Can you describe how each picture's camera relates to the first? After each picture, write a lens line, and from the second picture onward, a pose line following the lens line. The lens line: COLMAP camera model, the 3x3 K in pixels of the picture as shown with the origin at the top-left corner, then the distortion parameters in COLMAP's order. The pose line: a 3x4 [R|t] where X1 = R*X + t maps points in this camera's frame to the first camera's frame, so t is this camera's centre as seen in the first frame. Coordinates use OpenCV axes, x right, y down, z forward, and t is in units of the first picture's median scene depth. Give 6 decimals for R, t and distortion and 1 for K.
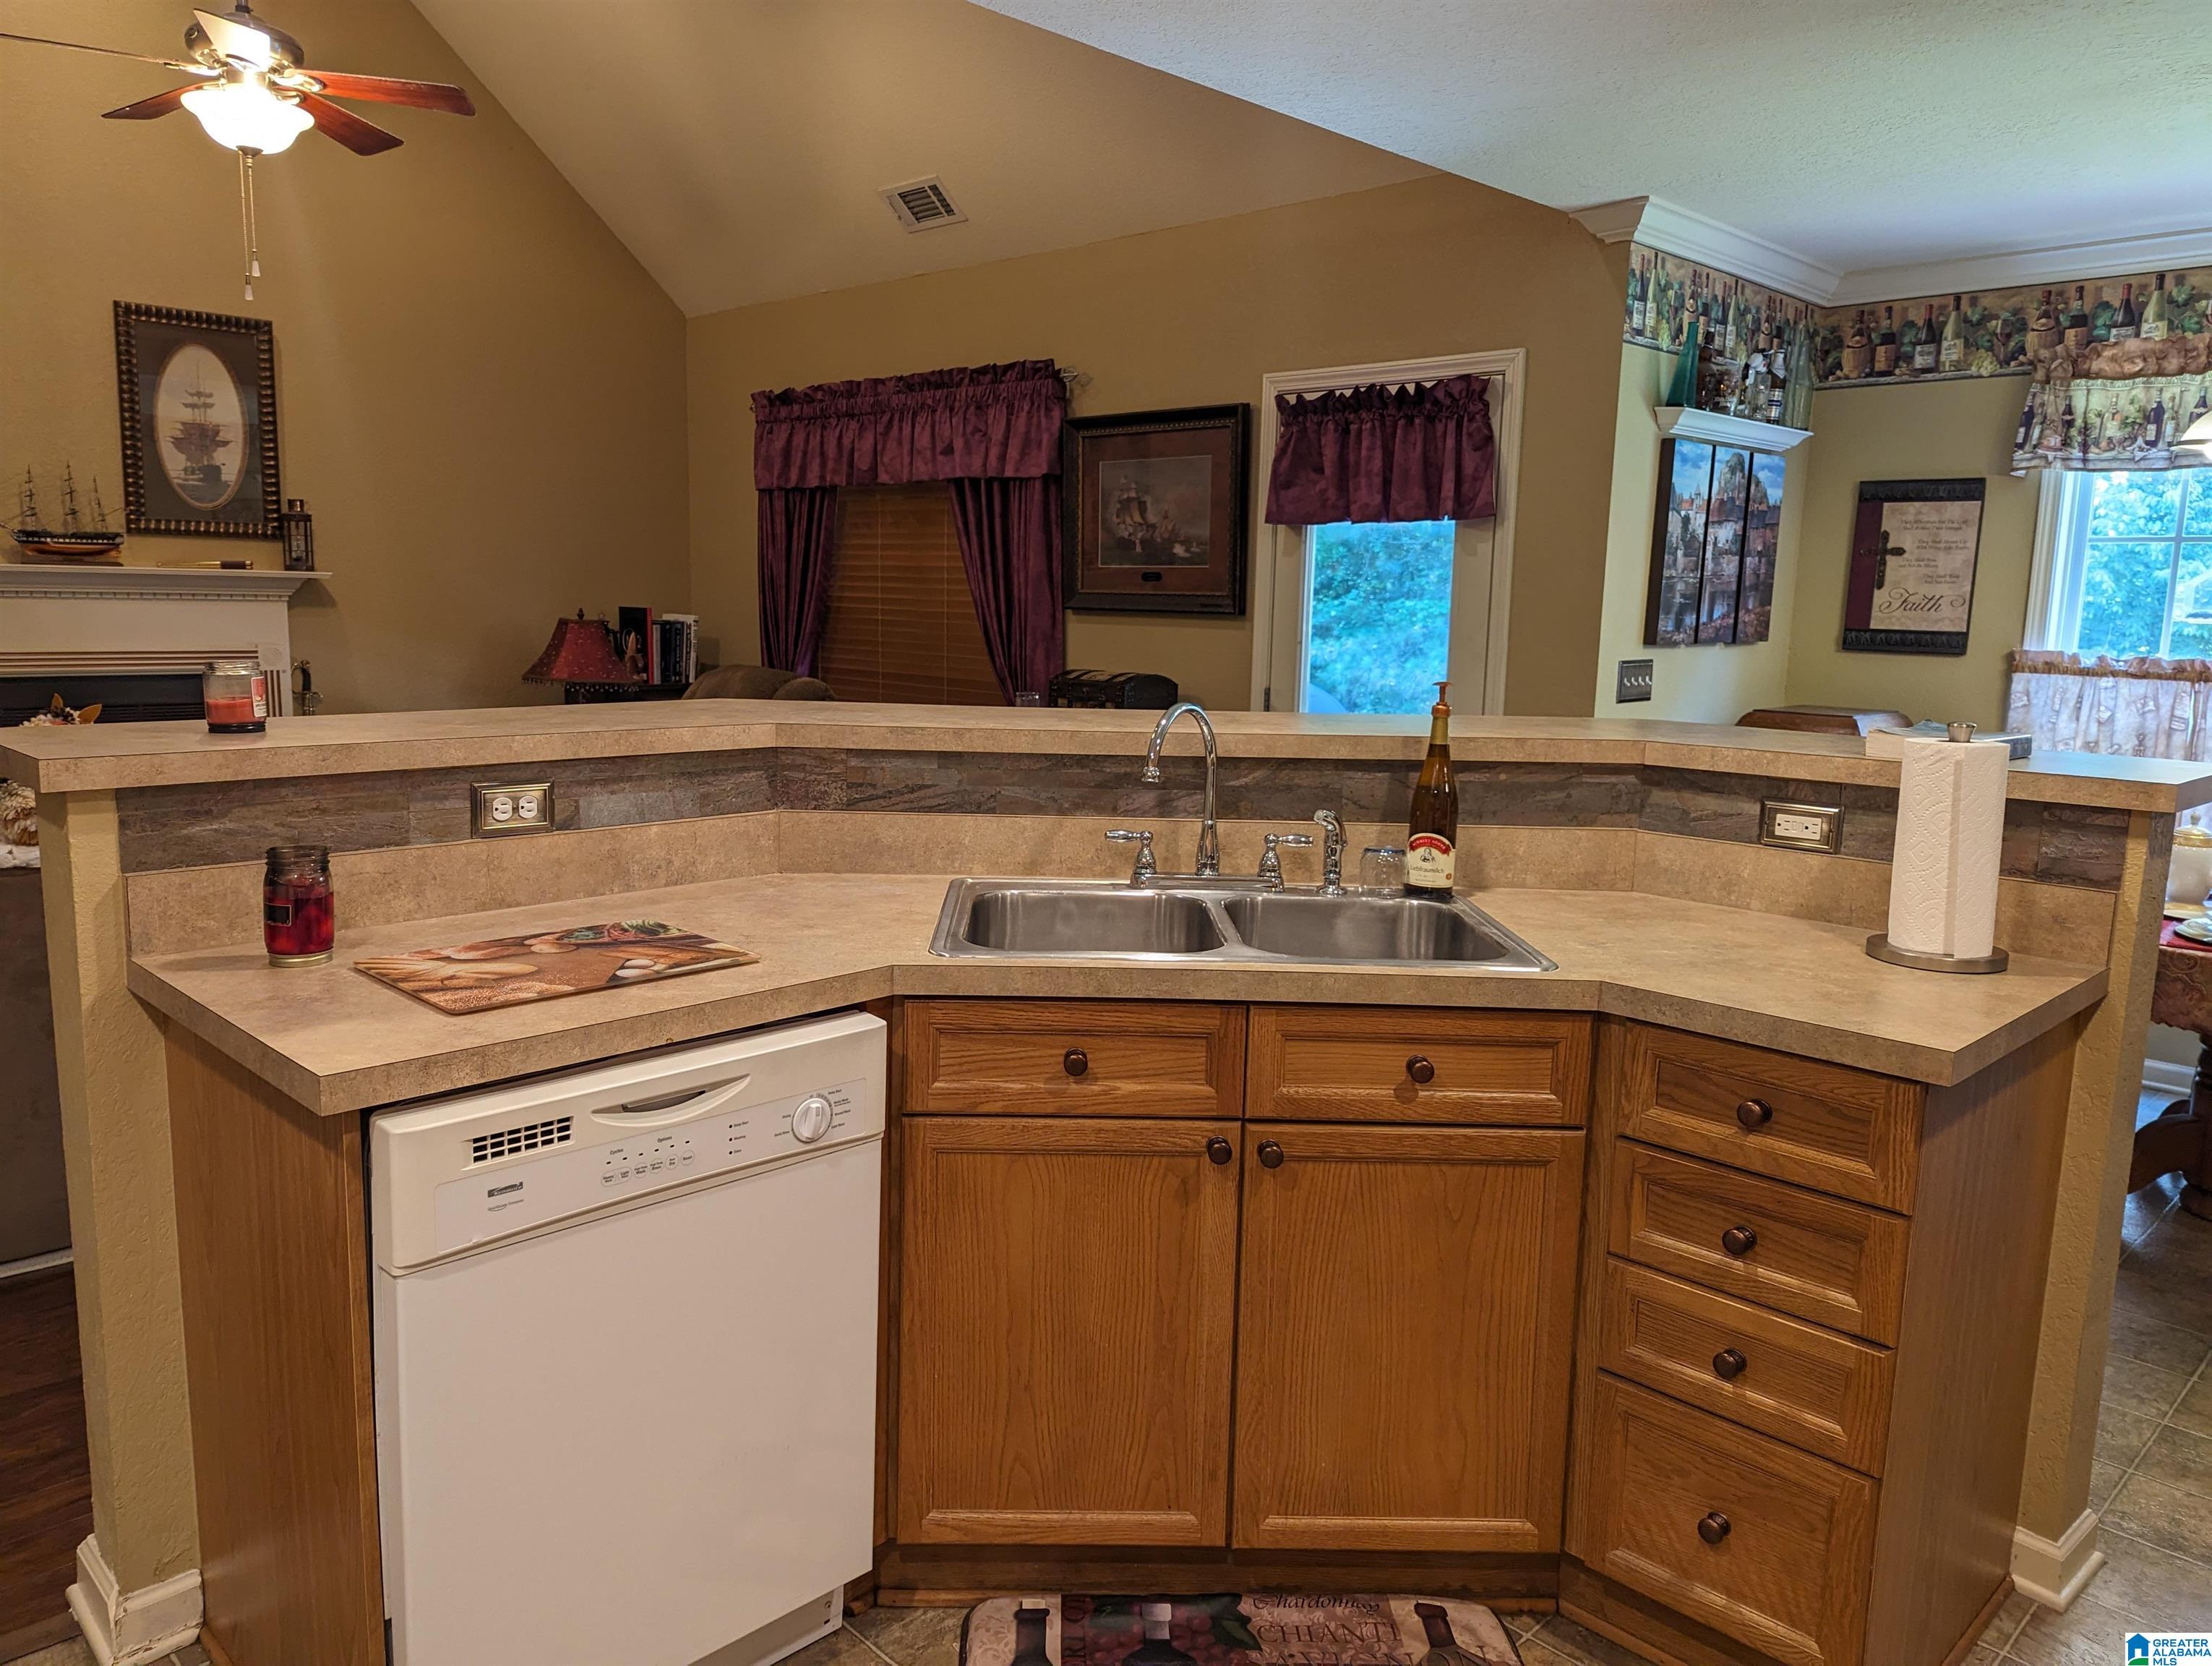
lens RADIAL K [[1559.0, 0, 1076.5], [0, 1559.0, 826.4], [0, 0, 1]] dist [0.060489, -0.058130]
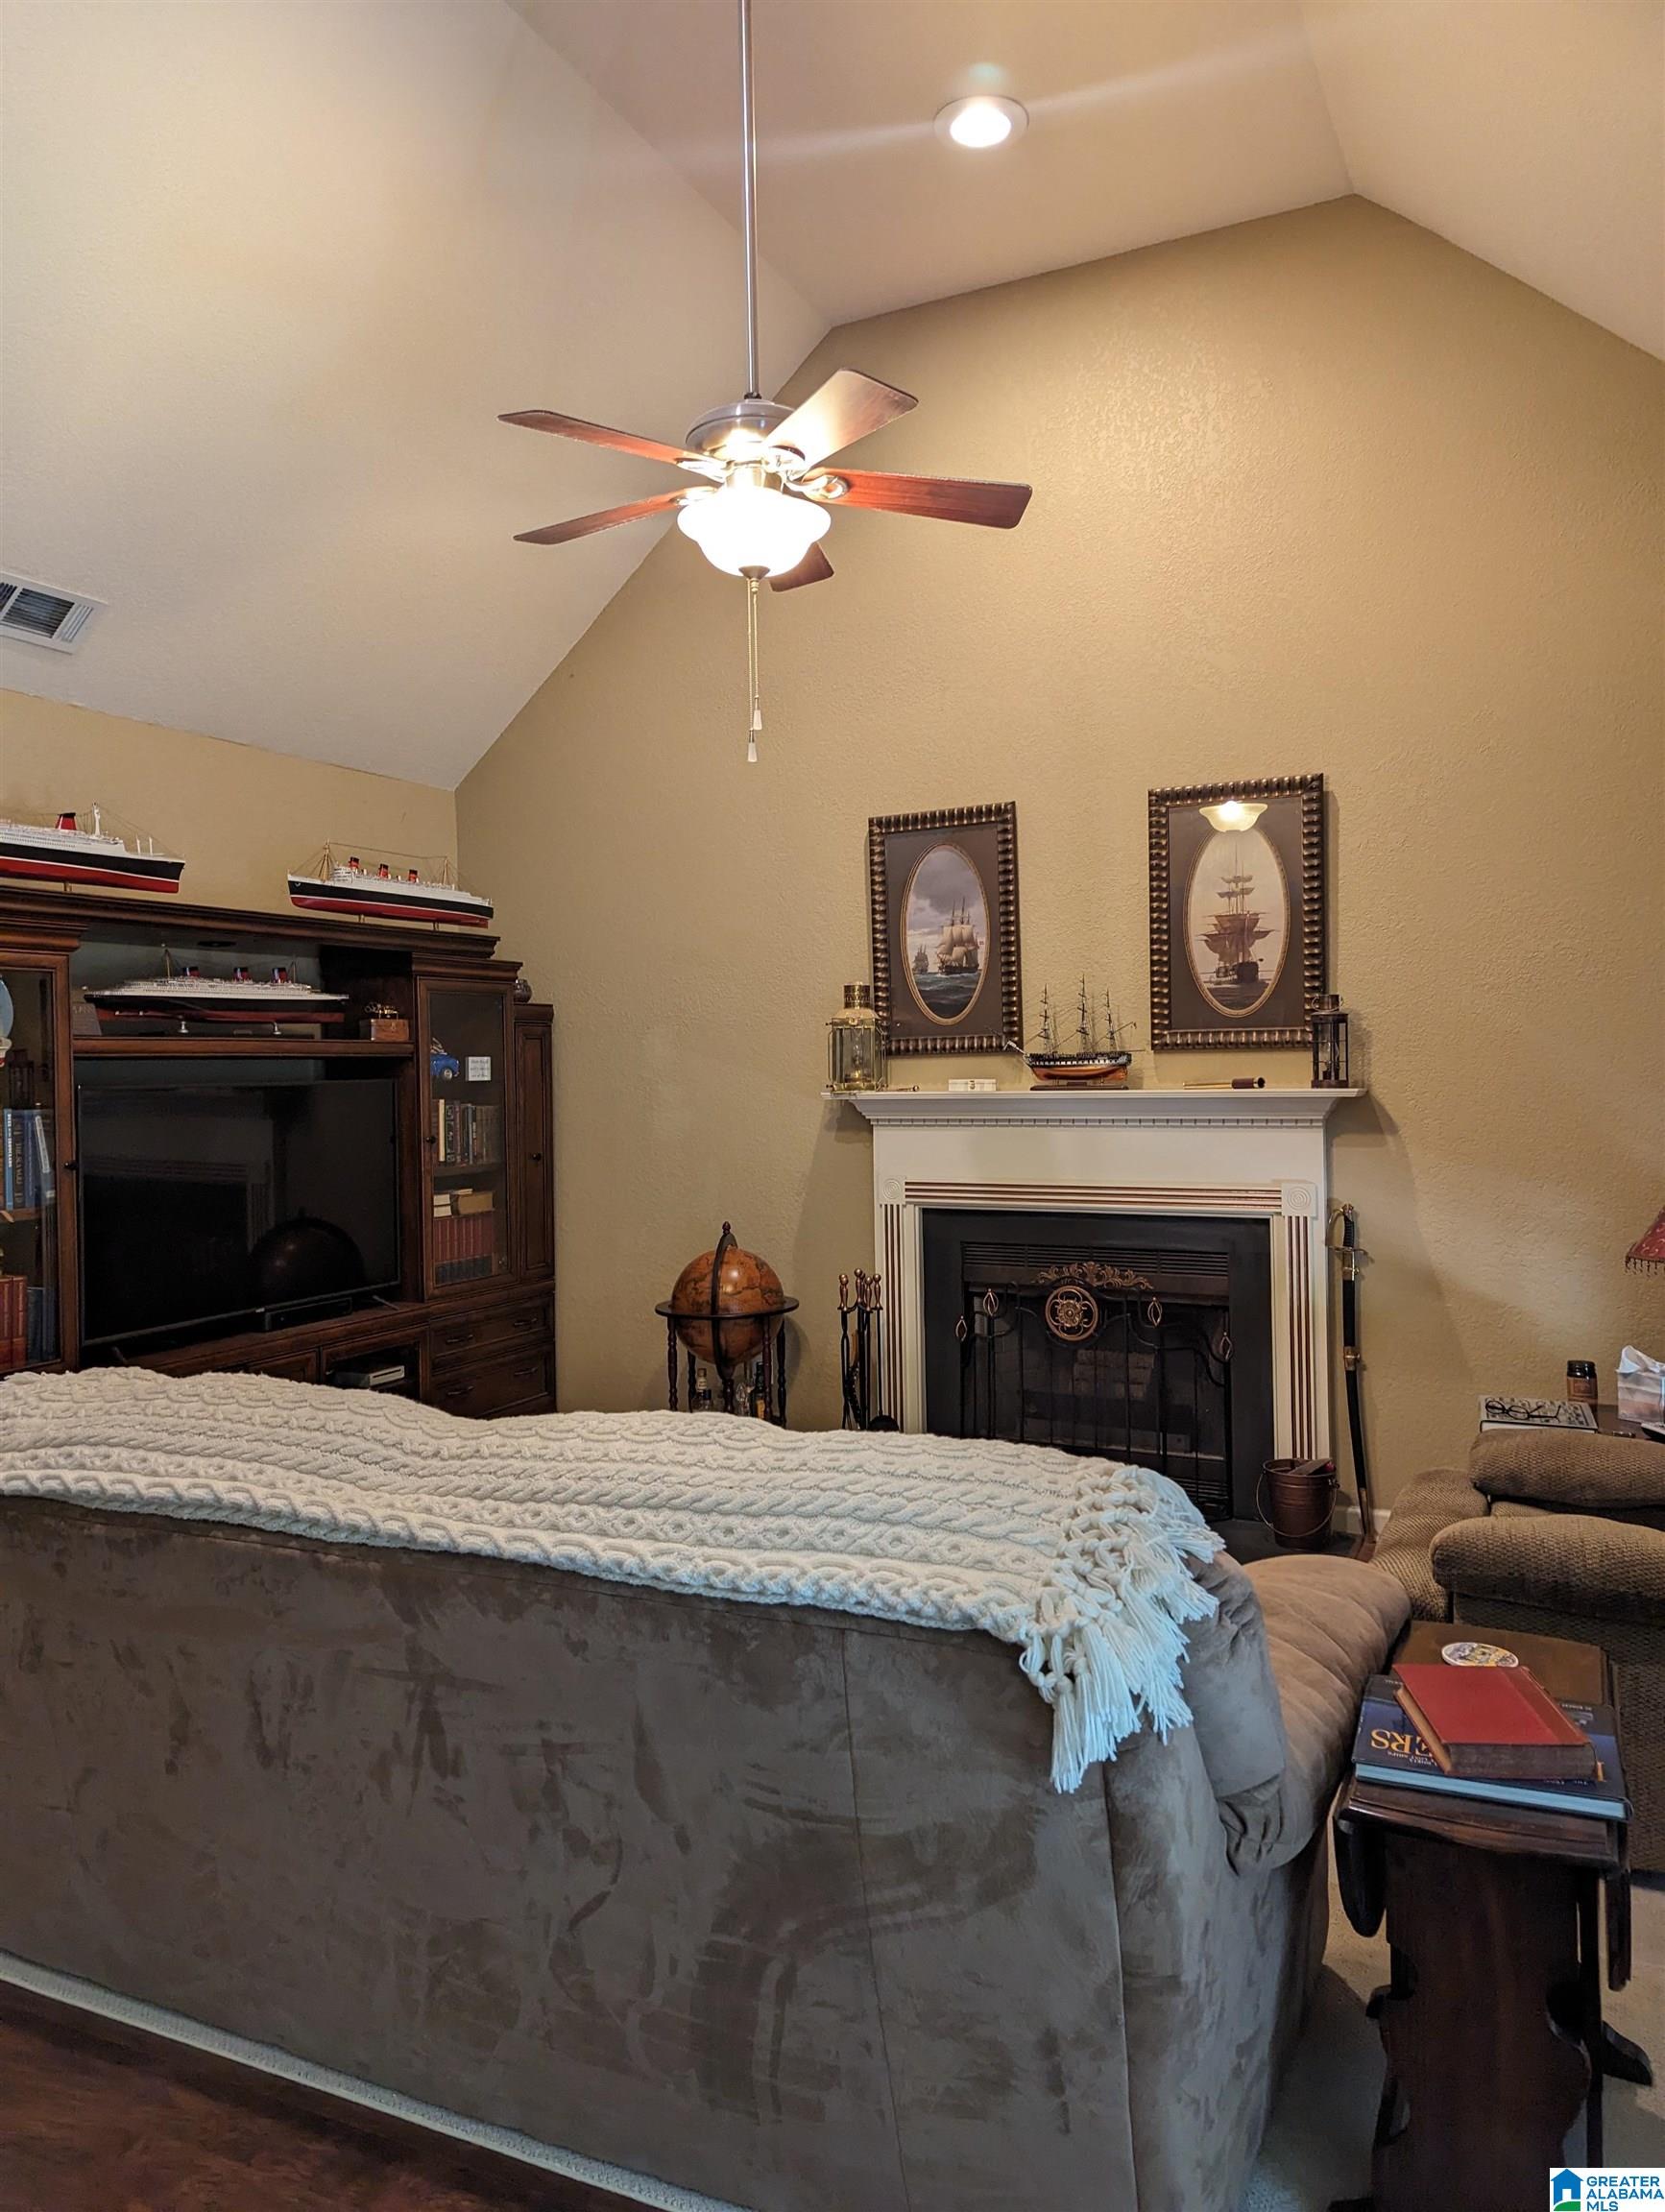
lens RADIAL K [[1556.5, 0, 833.5], [0, 1556.5, 1078.7], [0, 0, 1]] dist [0.060142, -0.056436]
pose [[0.342094, -0.024562, -0.939345, 0.164875], [-0.117846, 0.990644, -0.068822, -0.109271], [0.932247, 0.134242, 0.335998, 0.663168]]
